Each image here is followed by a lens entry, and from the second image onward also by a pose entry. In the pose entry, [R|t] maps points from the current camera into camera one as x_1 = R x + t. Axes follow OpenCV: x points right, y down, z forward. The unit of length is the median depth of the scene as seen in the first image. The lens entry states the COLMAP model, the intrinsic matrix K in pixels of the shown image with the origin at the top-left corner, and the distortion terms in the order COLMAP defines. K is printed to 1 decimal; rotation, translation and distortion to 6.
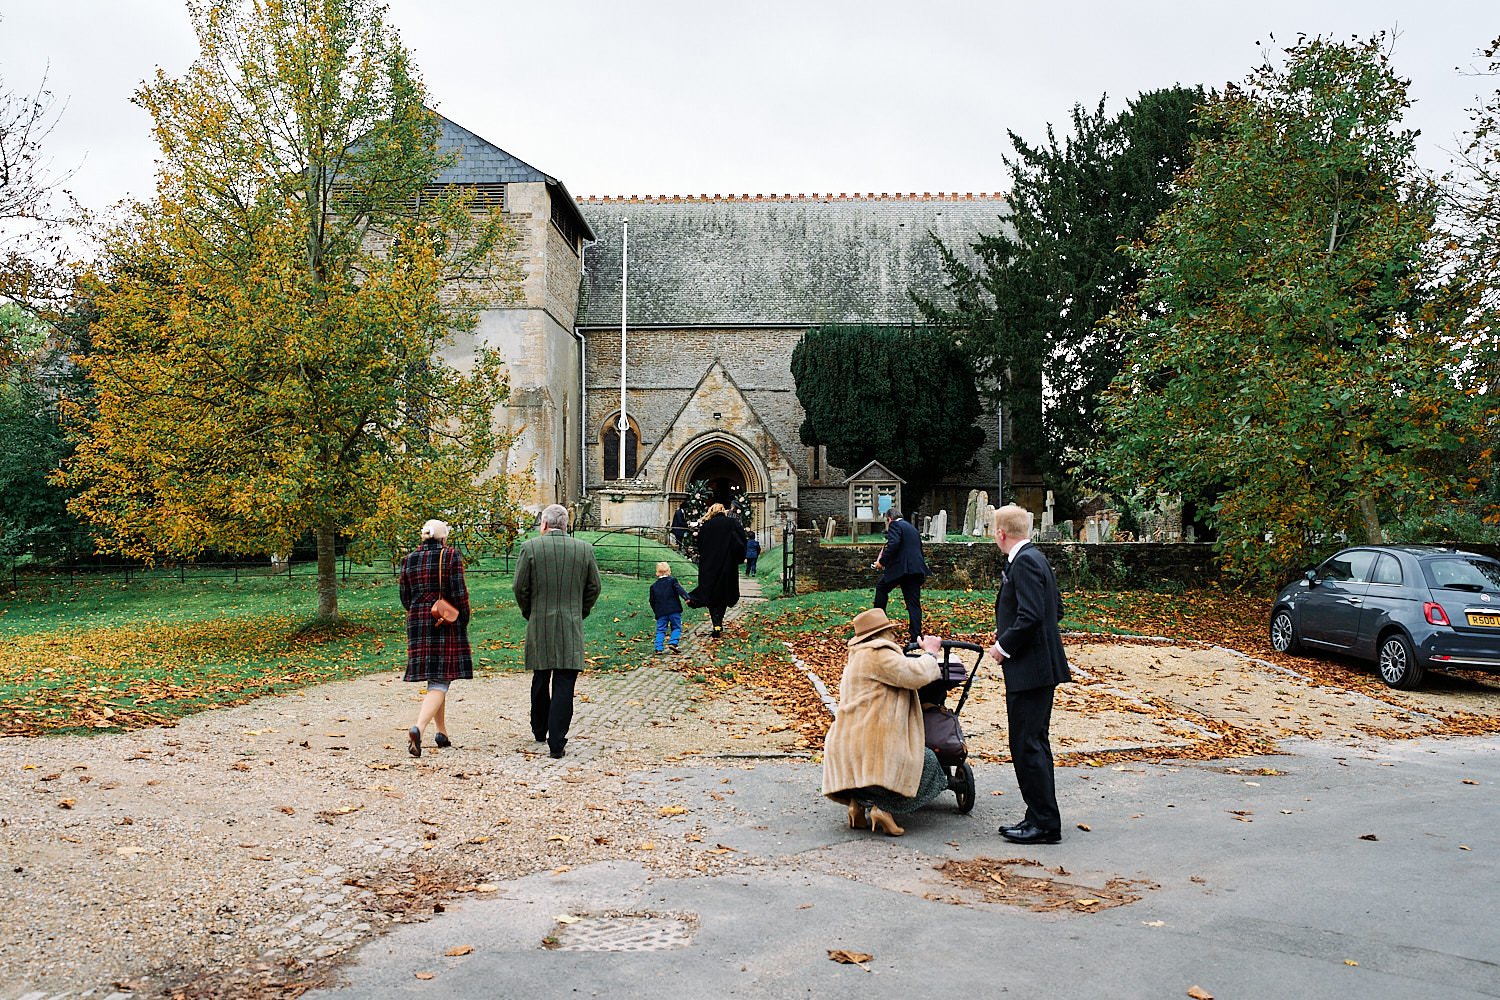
lens RADIAL K [[1476.4, 0, 748.5], [0, 1476.4, 499.4], [0, 0, 1]] dist [0.004157, 0.000000]
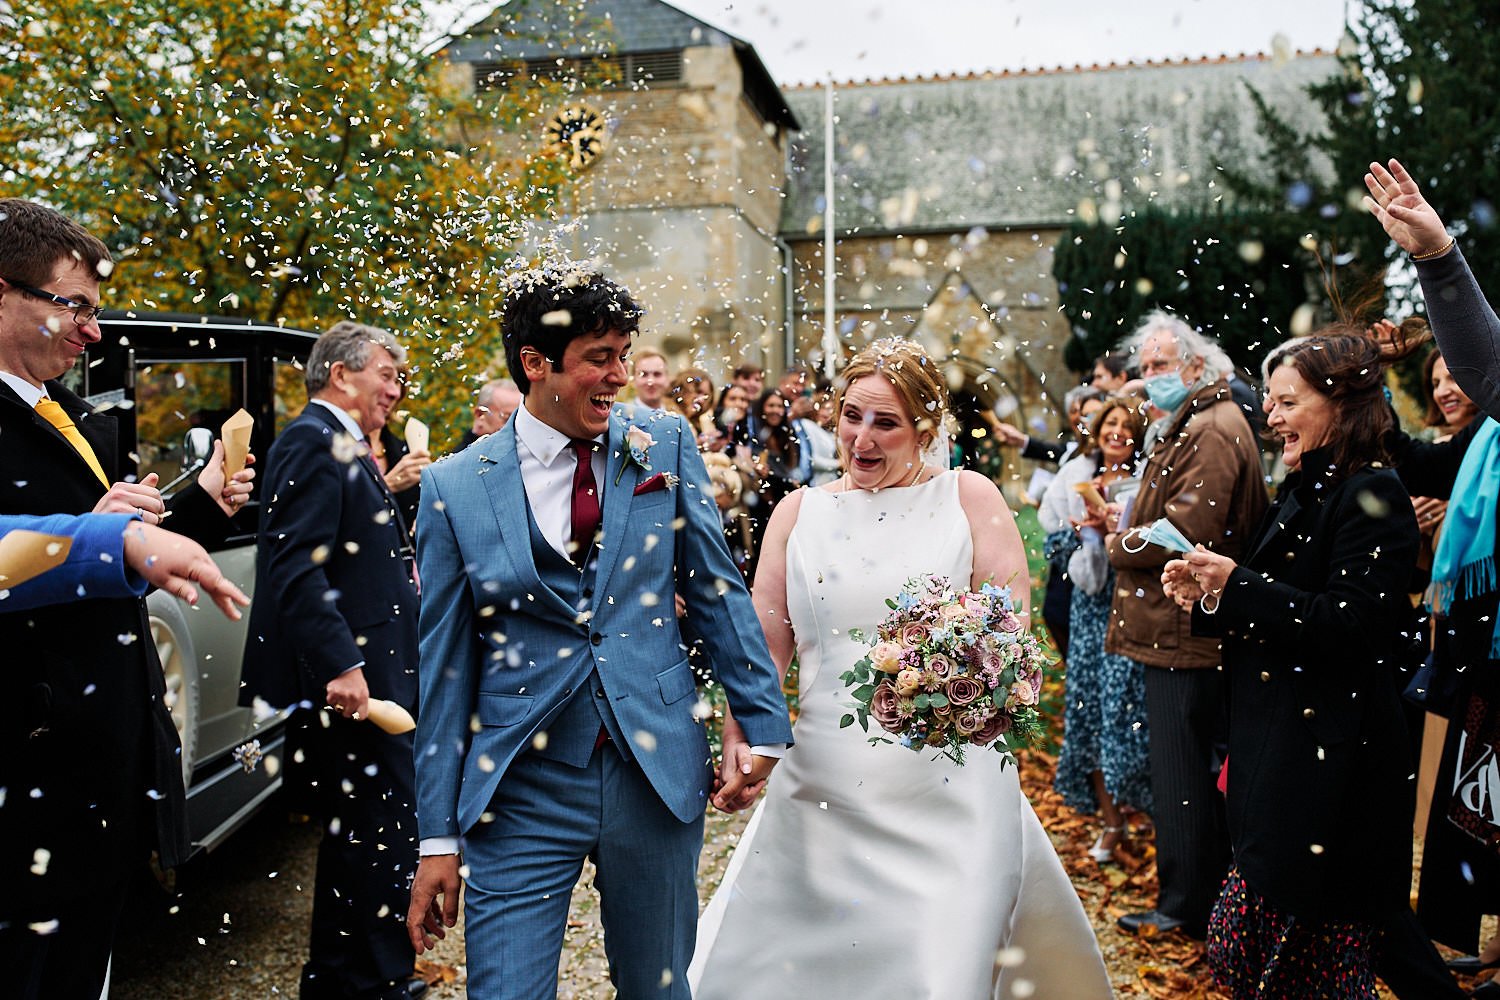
lens RADIAL K [[1476.4, 0, 738.9], [0, 1476.4, 491.8], [0, 0, 1]] dist [0.004157, 0.000000]
pose [[0.985692, -0.010340, -0.168239, -0.003432], [0.013871, 0.999707, 0.019828, 0.007929], [0.167985, -0.021877, 0.985547, 0.202223]]
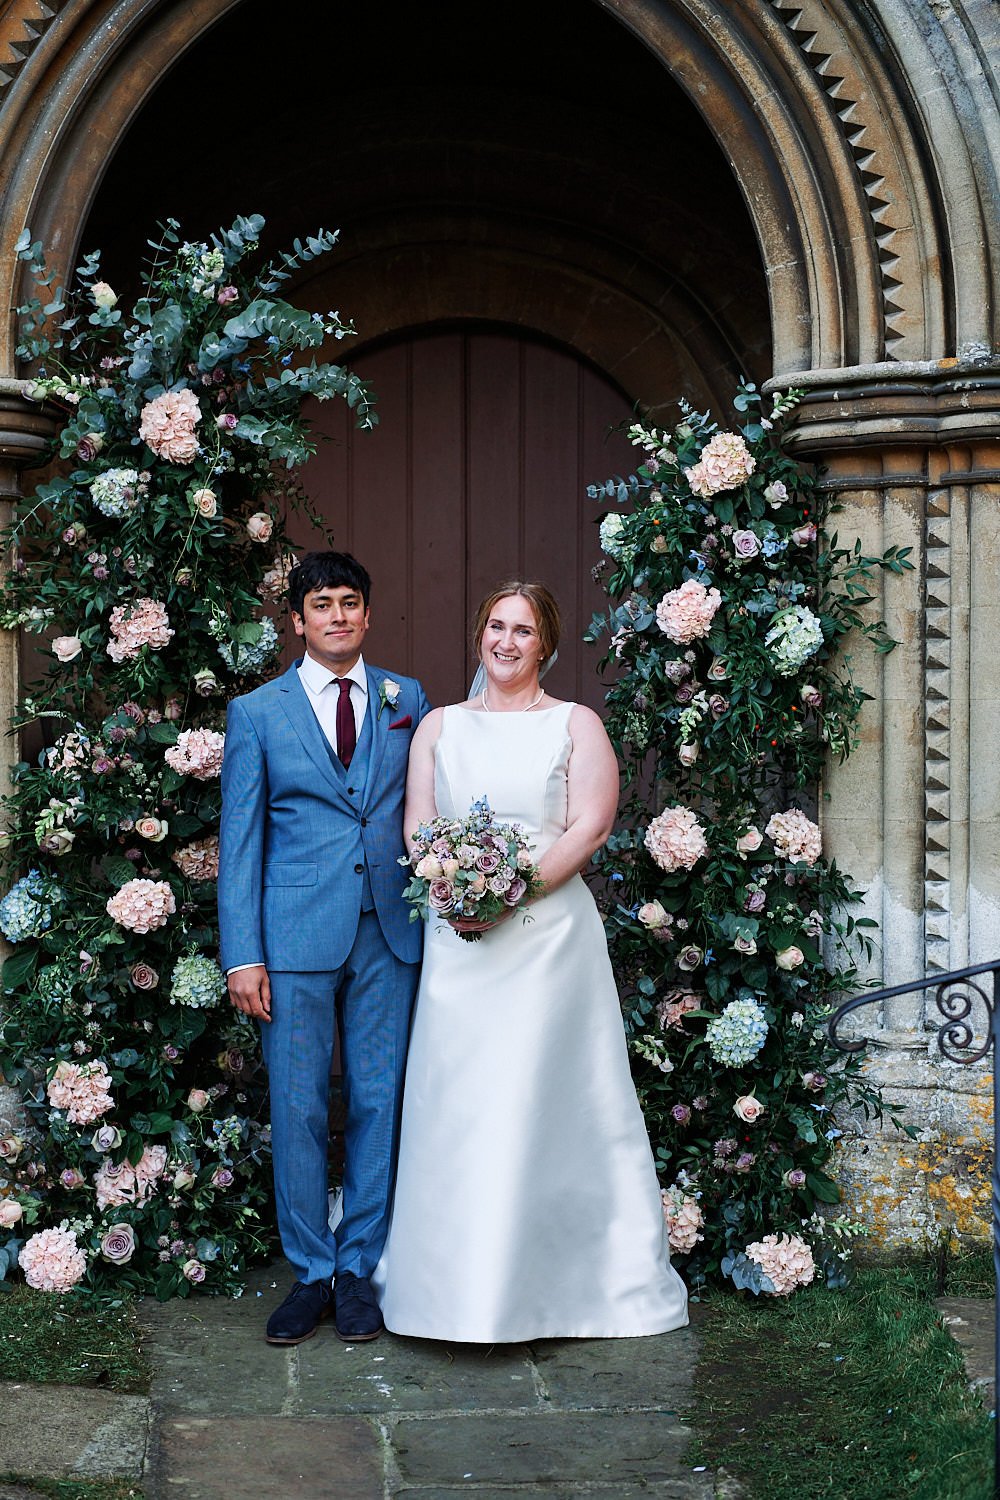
lens RADIAL K [[2331.4, 0, 499.0], [0, 2331.4, 750.4], [0, 0, 1]] dist [-0.042098, 0.000000]
pose [[0.999945, -0.002610, 0.010182, -0.018201], [0.002326, 0.999611, 0.027790, 0.012230], [-0.010251, -0.027765, 0.999562, 0.884408]]
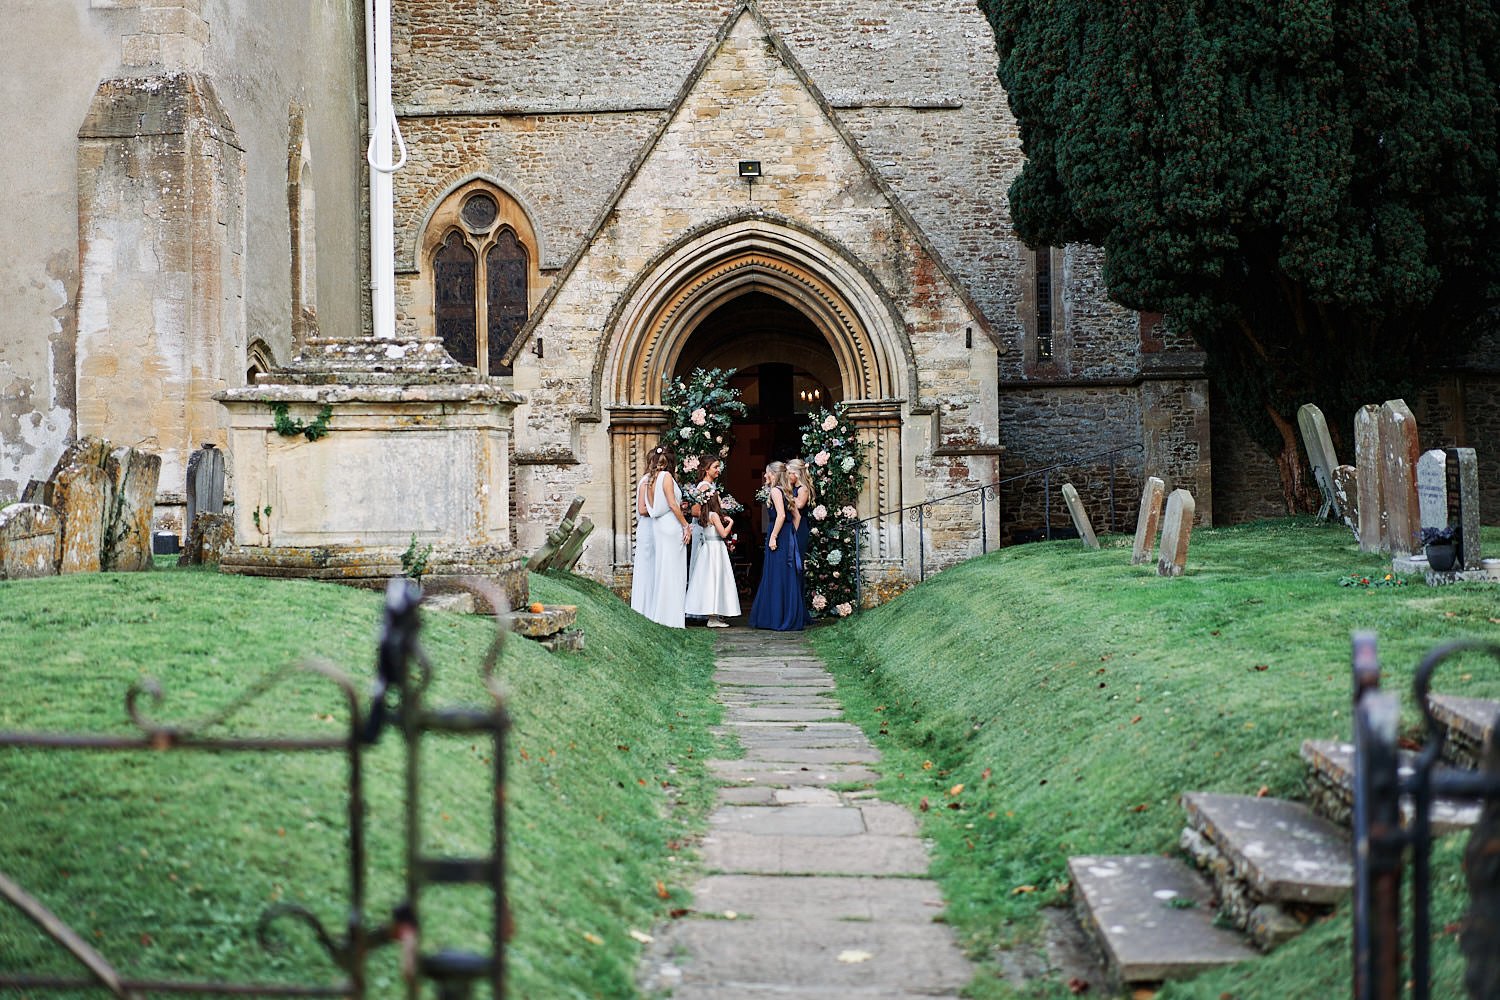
lens RADIAL K [[2331.4, 0, 749.7], [0, 2331.4, 501.3], [0, 0, 1]] dist [-0.042098, 0.000000]
pose [[0.998990, -0.019508, -0.040467, -0.001682], [0.020675, 0.999377, 0.028615, 0.002354], [0.039884, -0.029422, 0.998771, 0.475824]]
